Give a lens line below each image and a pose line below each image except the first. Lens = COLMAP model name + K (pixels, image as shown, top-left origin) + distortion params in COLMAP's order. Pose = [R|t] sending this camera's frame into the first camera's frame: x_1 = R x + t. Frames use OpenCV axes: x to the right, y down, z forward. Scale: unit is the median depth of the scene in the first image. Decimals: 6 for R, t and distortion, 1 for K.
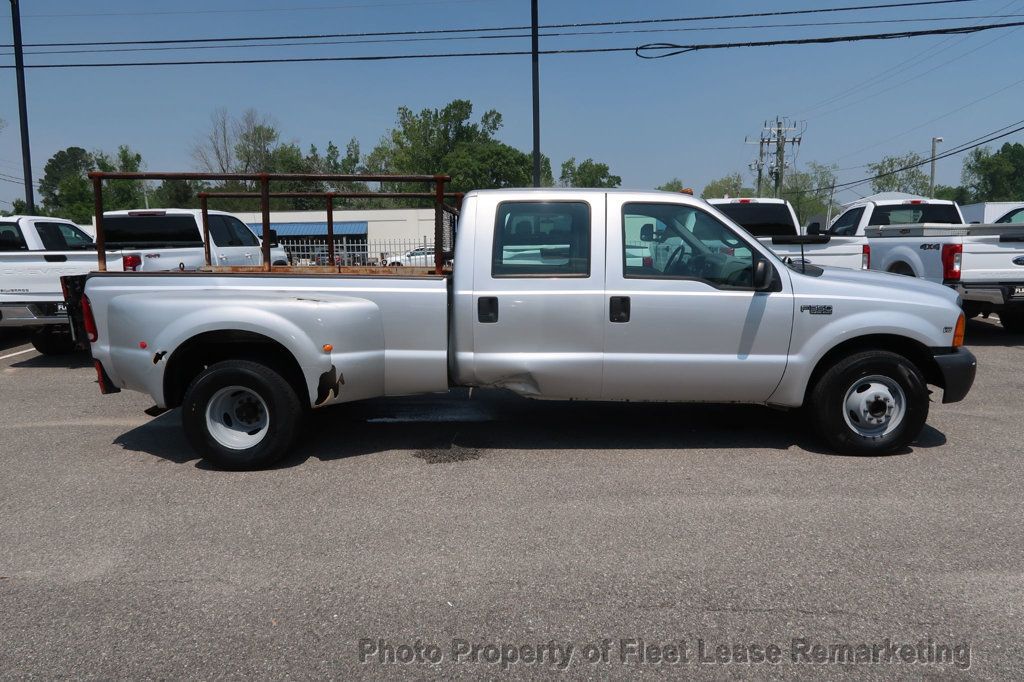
lens RADIAL K [[709.1, 0, 509.3], [0, 709.1, 345.2], [0, 0, 1]] dist [-0.025836, 0.008724]
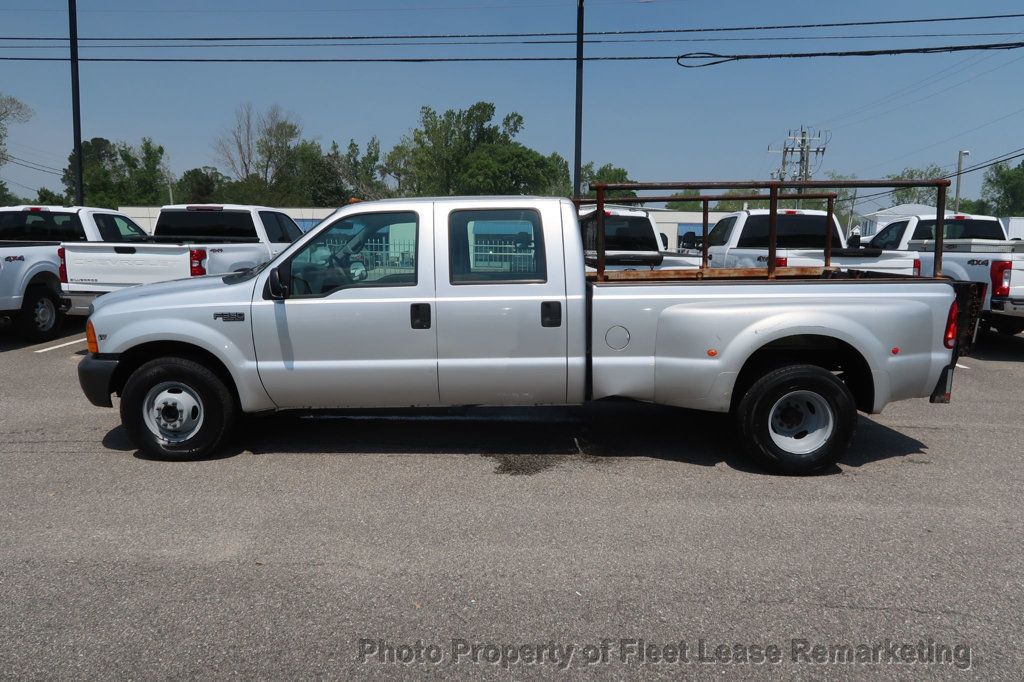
lens RADIAL K [[709.1, 0, 507.5], [0, 709.1, 347.0], [0, 0, 1]] dist [-0.025836, 0.008724]
pose [[0.999418, 0.029919, -0.016358, -0.063616], [-0.029914, 0.999552, 0.000539, 0.000134], [0.016367, -0.000049, 0.999866, -0.020444]]
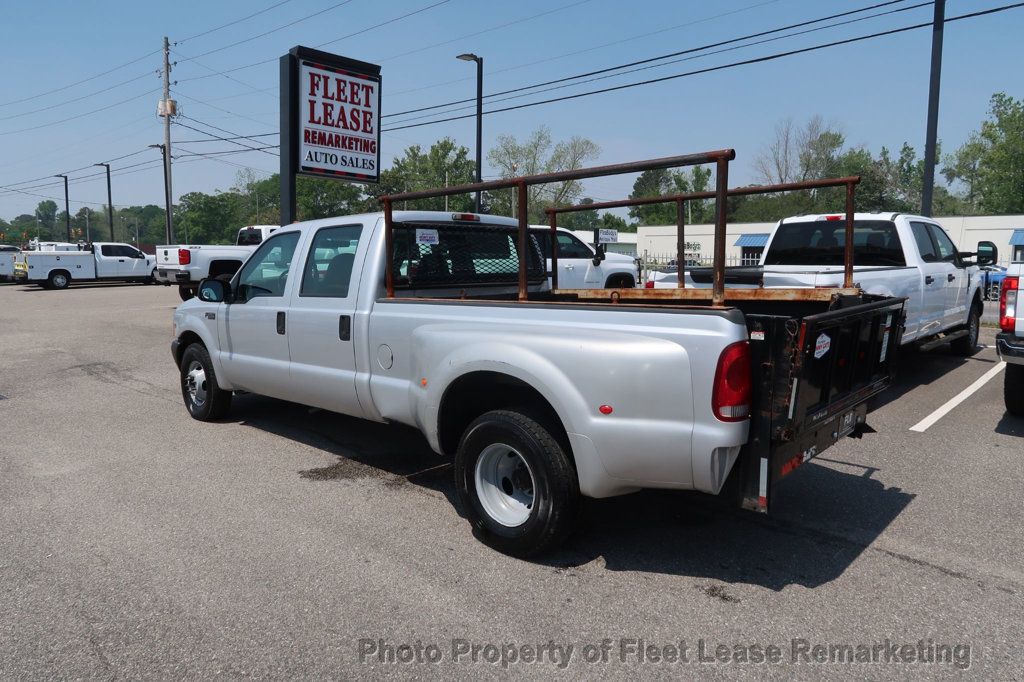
lens RADIAL K [[709.1, 0, 509.6], [0, 709.1, 333.9], [0, 0, 1]] dist [-0.025836, 0.008724]
pose [[0.712816, 0.093066, -0.695149, 0.455134], [-0.112263, 0.993517, 0.017895, -0.047120], [0.692308, 0.065284, 0.718643, 0.223057]]
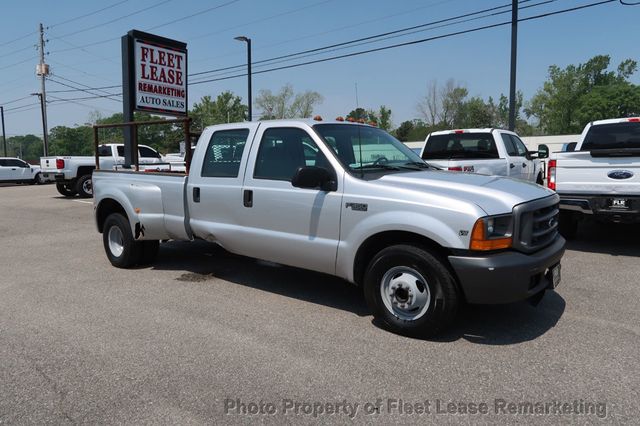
lens RADIAL K [[443.2, 0, 320.2], [0, 443.2, 208.1], [0, 0, 1]] dist [-0.025836, 0.008724]
pose [[0.788521, 0.064595, -0.611606, 0.481091], [-0.085733, 0.996304, -0.005308, -0.021239], [0.609003, 0.056620, 0.791144, 0.188110]]
